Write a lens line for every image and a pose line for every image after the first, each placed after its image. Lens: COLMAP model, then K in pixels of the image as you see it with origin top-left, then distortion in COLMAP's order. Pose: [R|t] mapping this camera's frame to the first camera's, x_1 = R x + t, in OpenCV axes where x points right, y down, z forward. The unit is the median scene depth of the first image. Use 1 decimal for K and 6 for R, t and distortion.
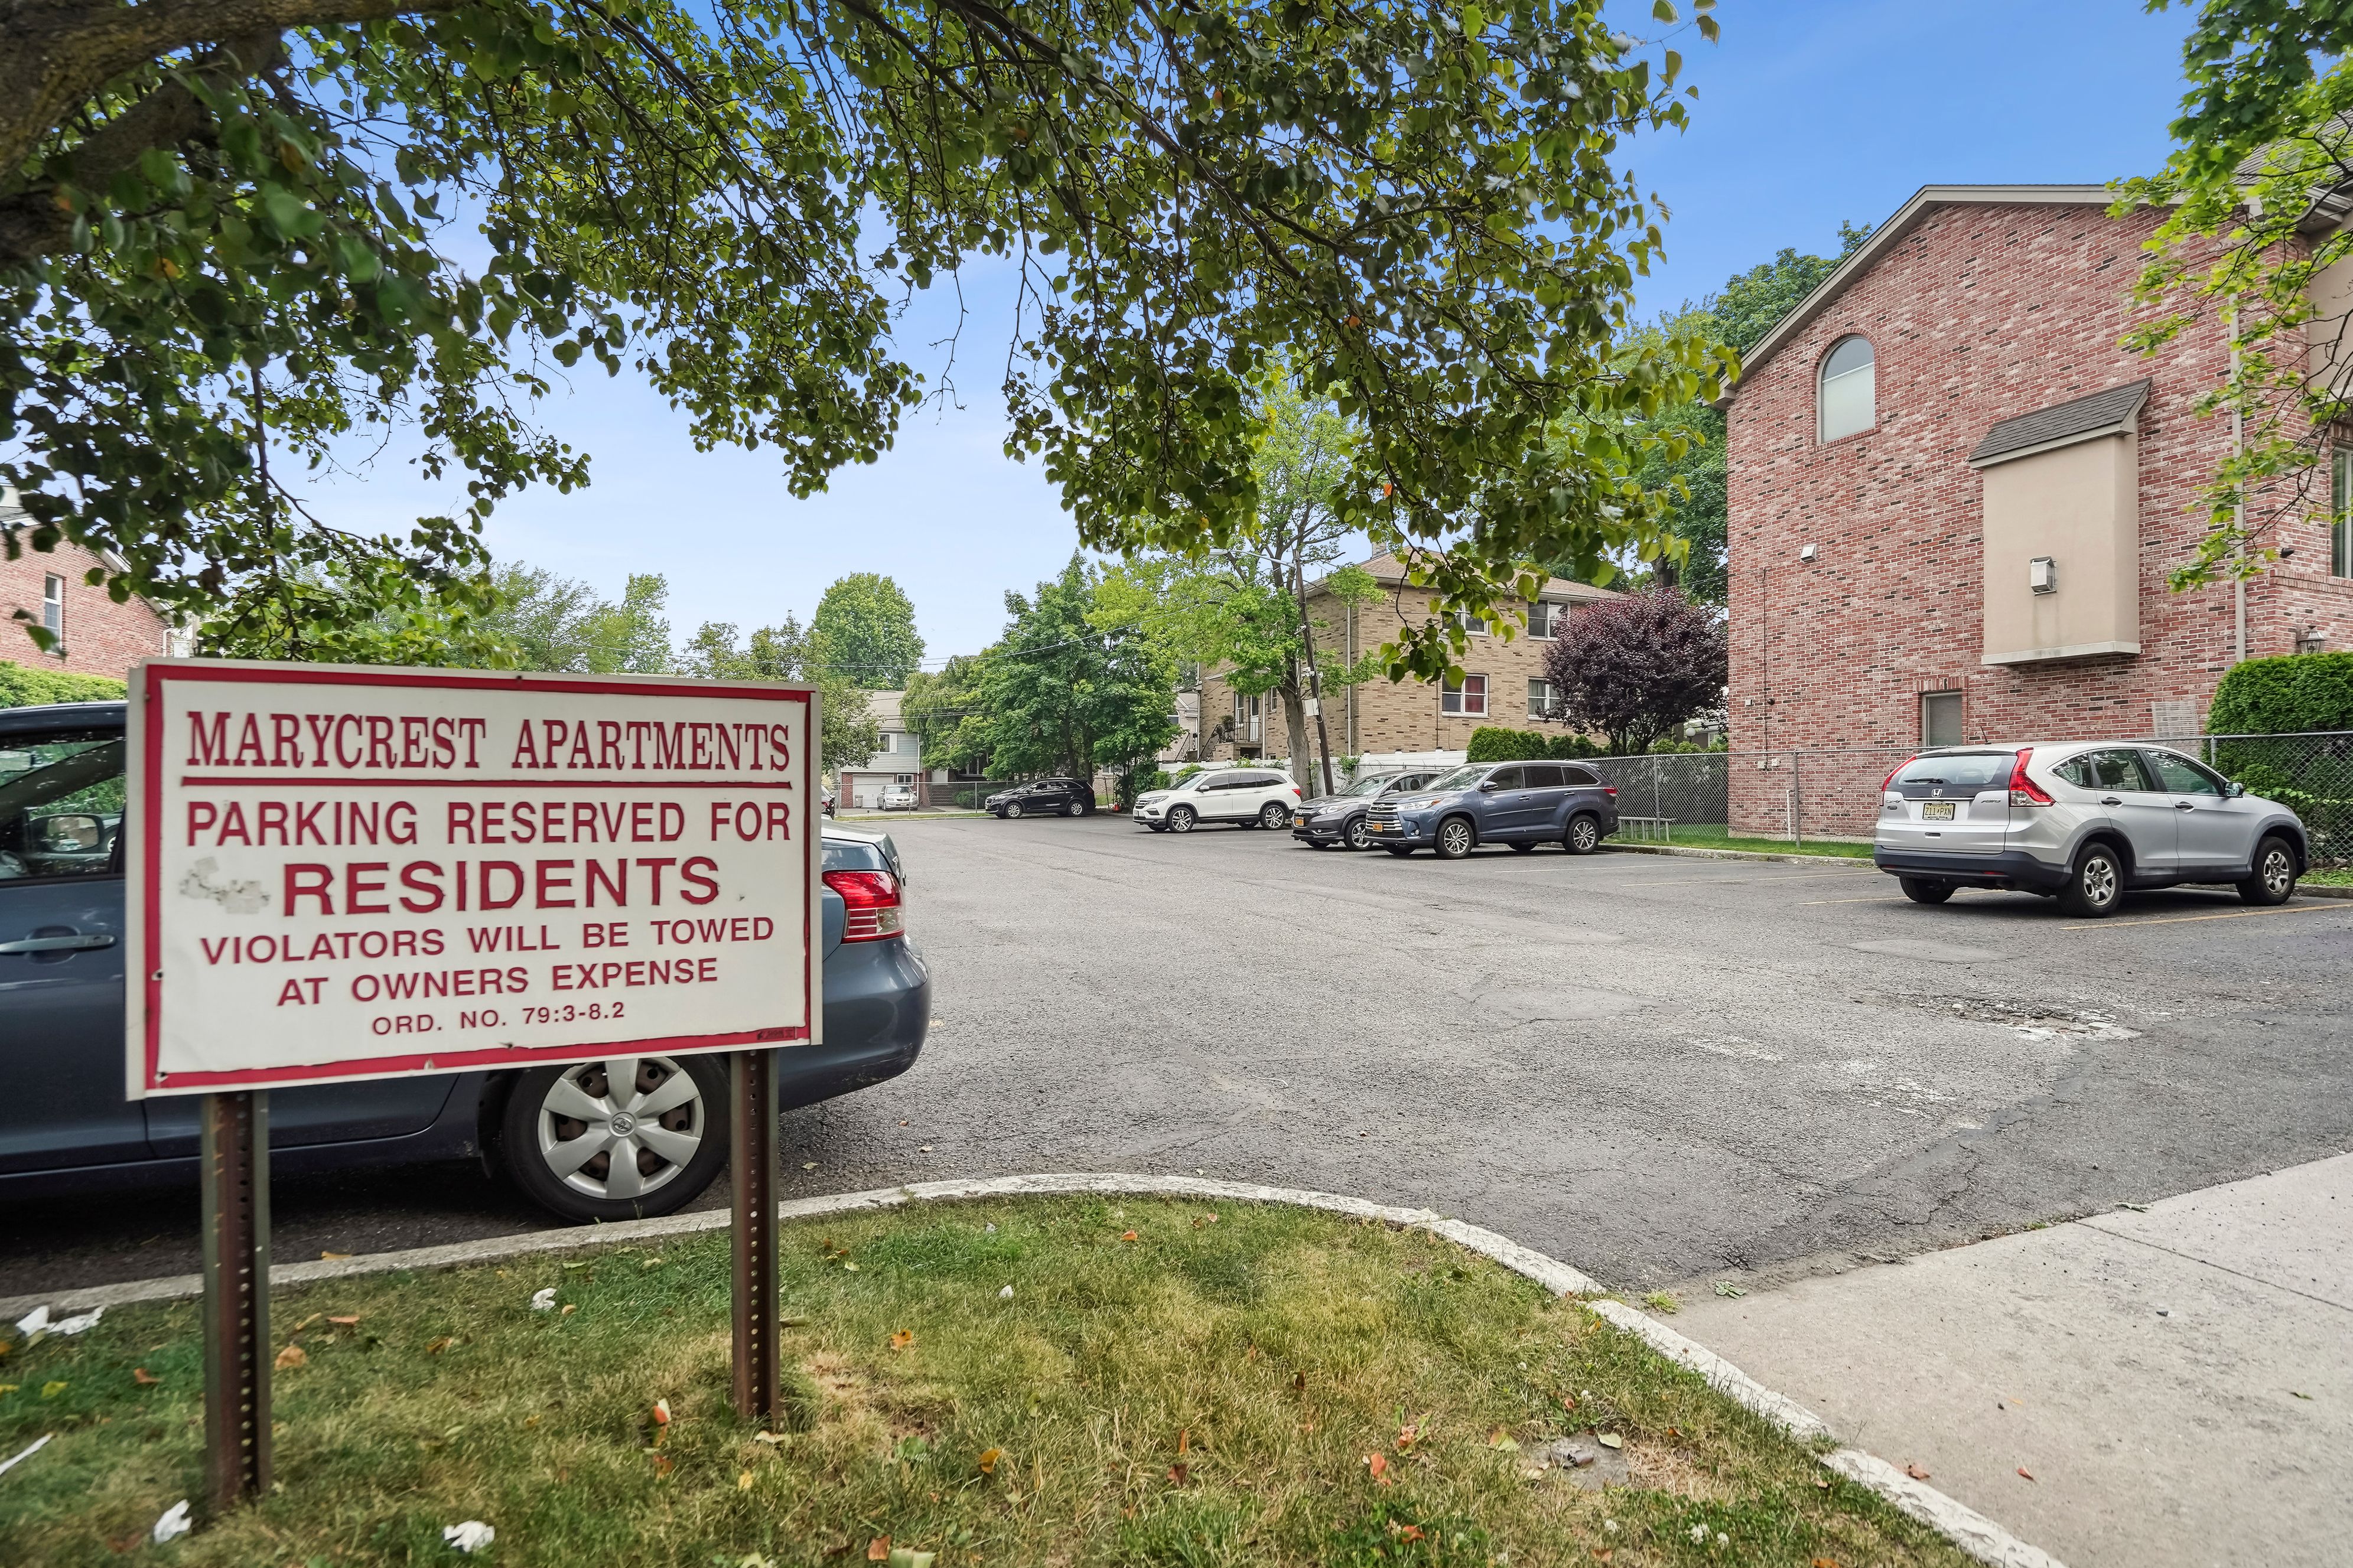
lens RADIAL K [[1107.7, 0, 1179.0], [0, 1107.7, 752.9], [0, 0, 1]] dist [-0.035190, 0.027039]
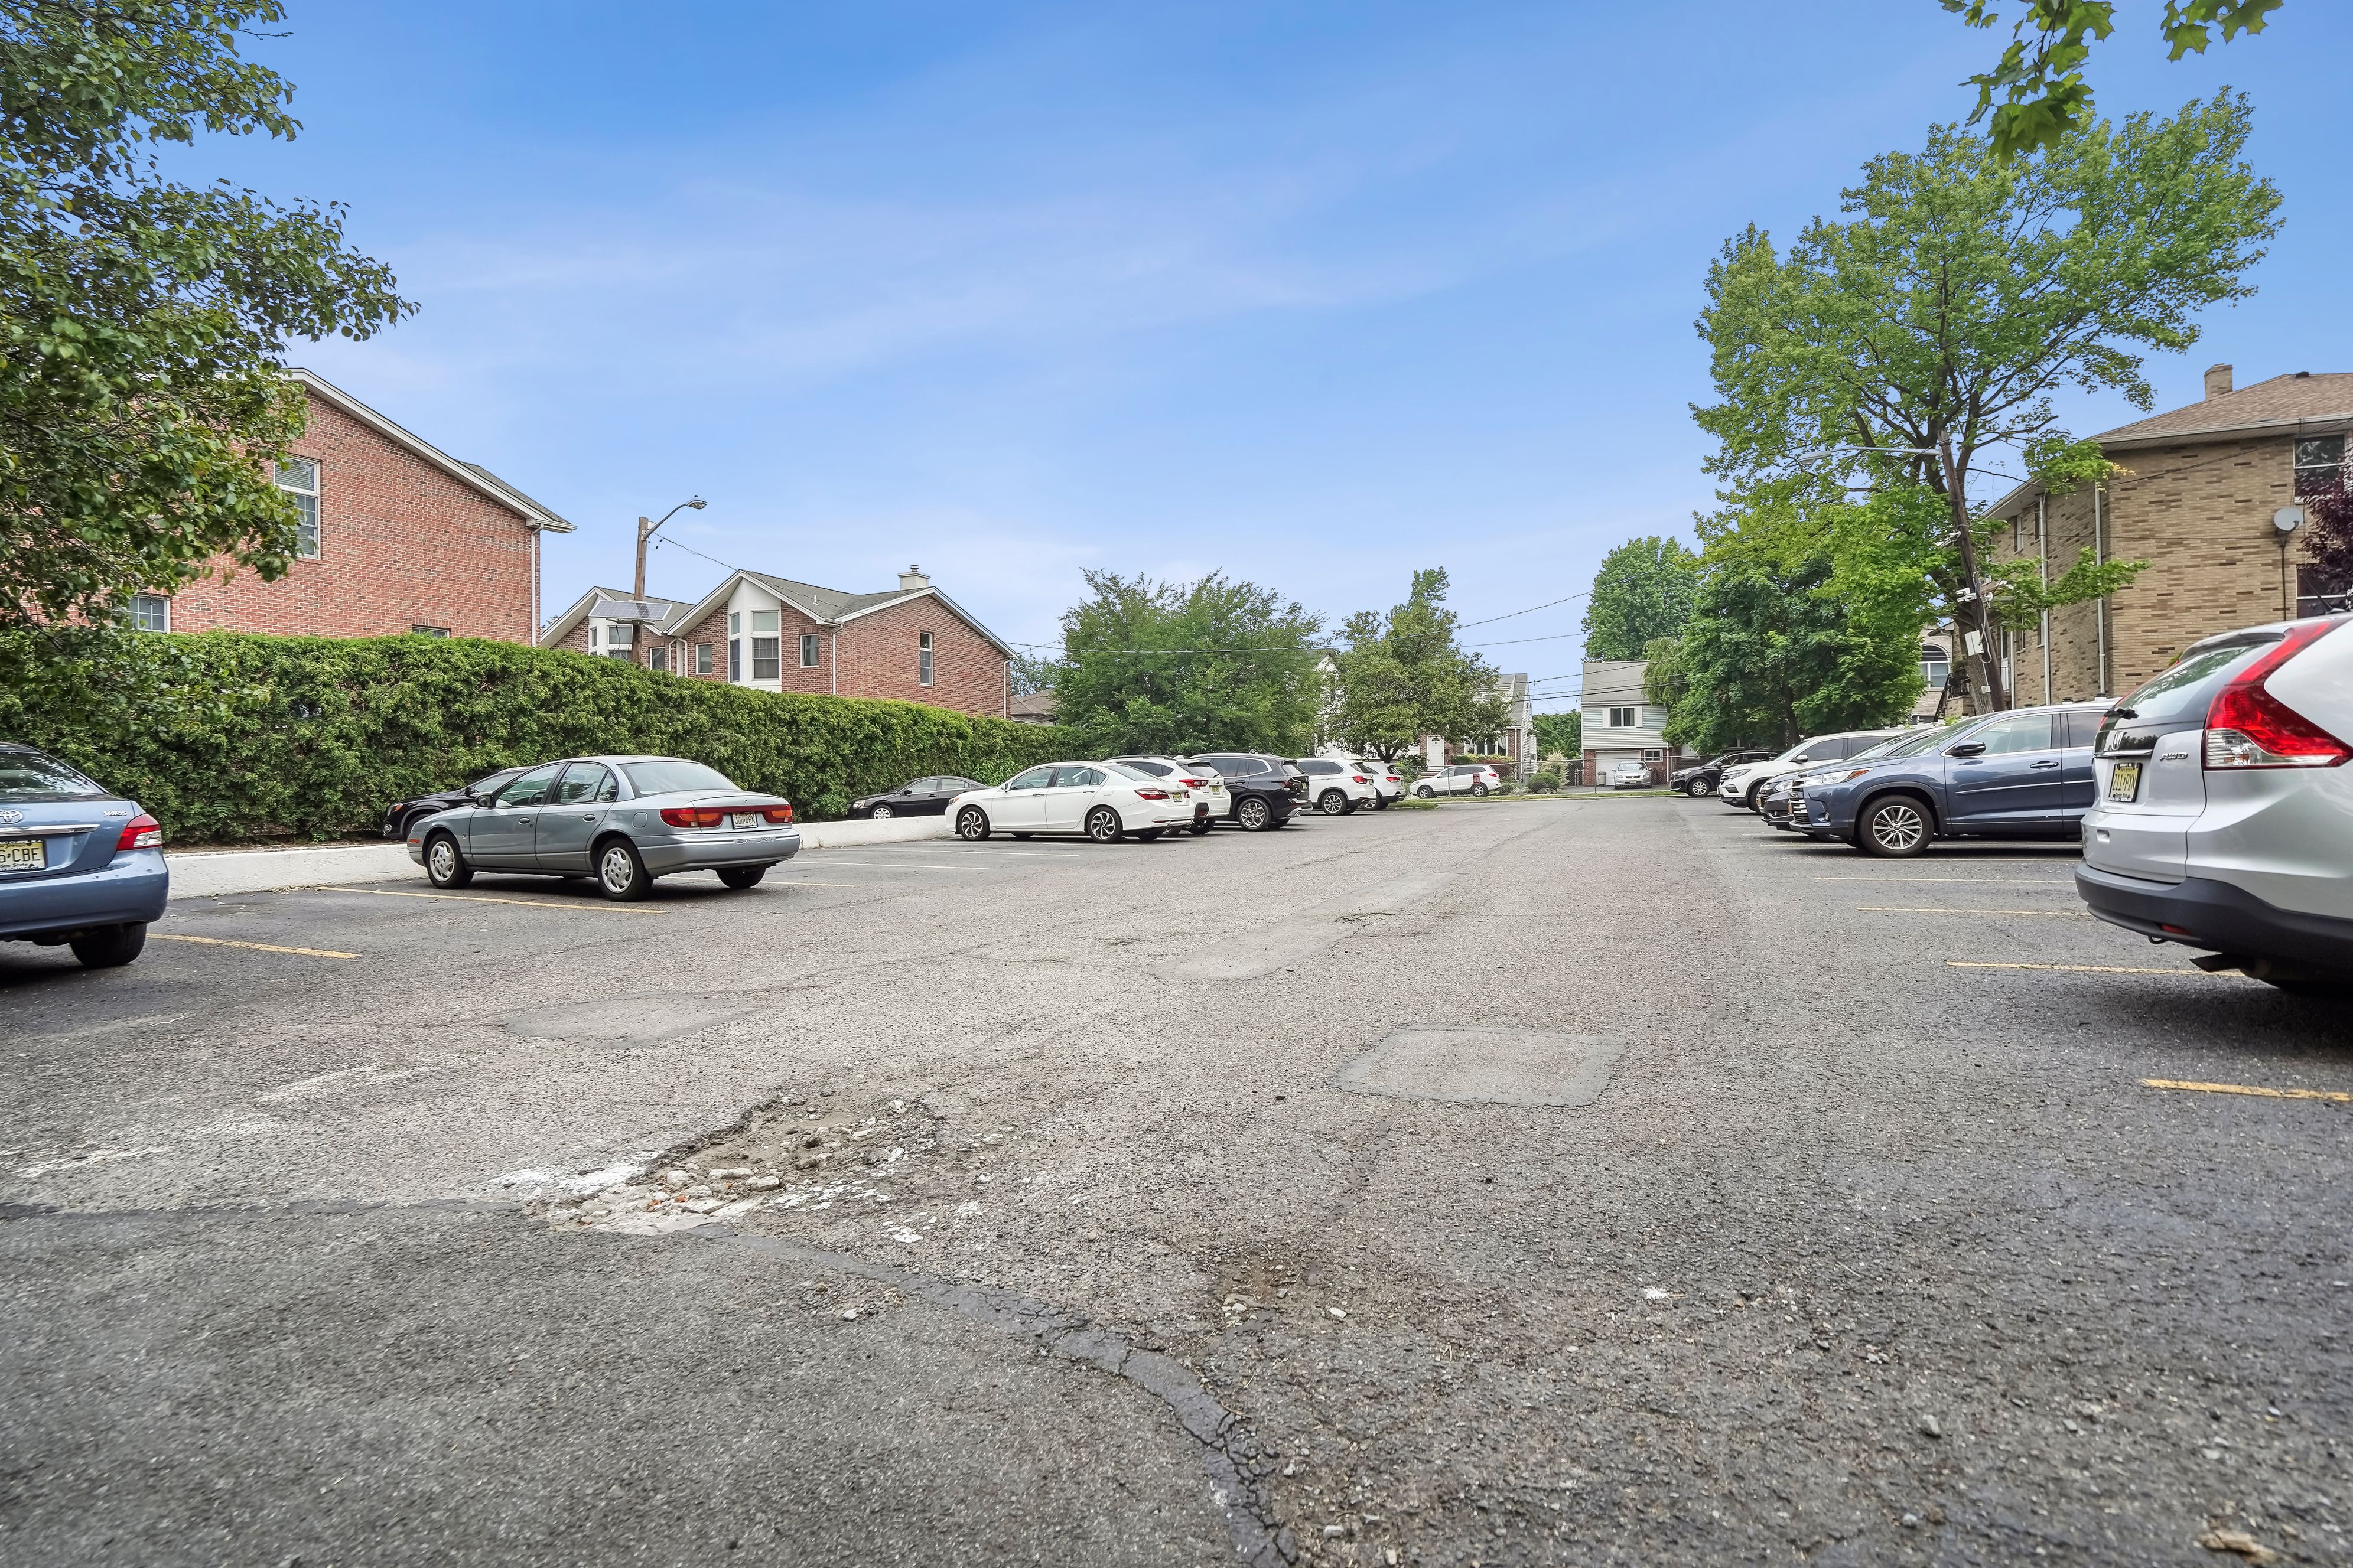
lens RADIAL K [[1107.7, 0, 1179.0], [0, 1107.7, 752.9], [0, 0, 1]] dist [-0.035190, 0.027039]
pose [[0.721891, -0.022773, -0.691632, 0.356627], [0.035968, 0.999342, 0.004637, 0.012448], [0.691071, -0.028224, 0.722236, 0.197621]]
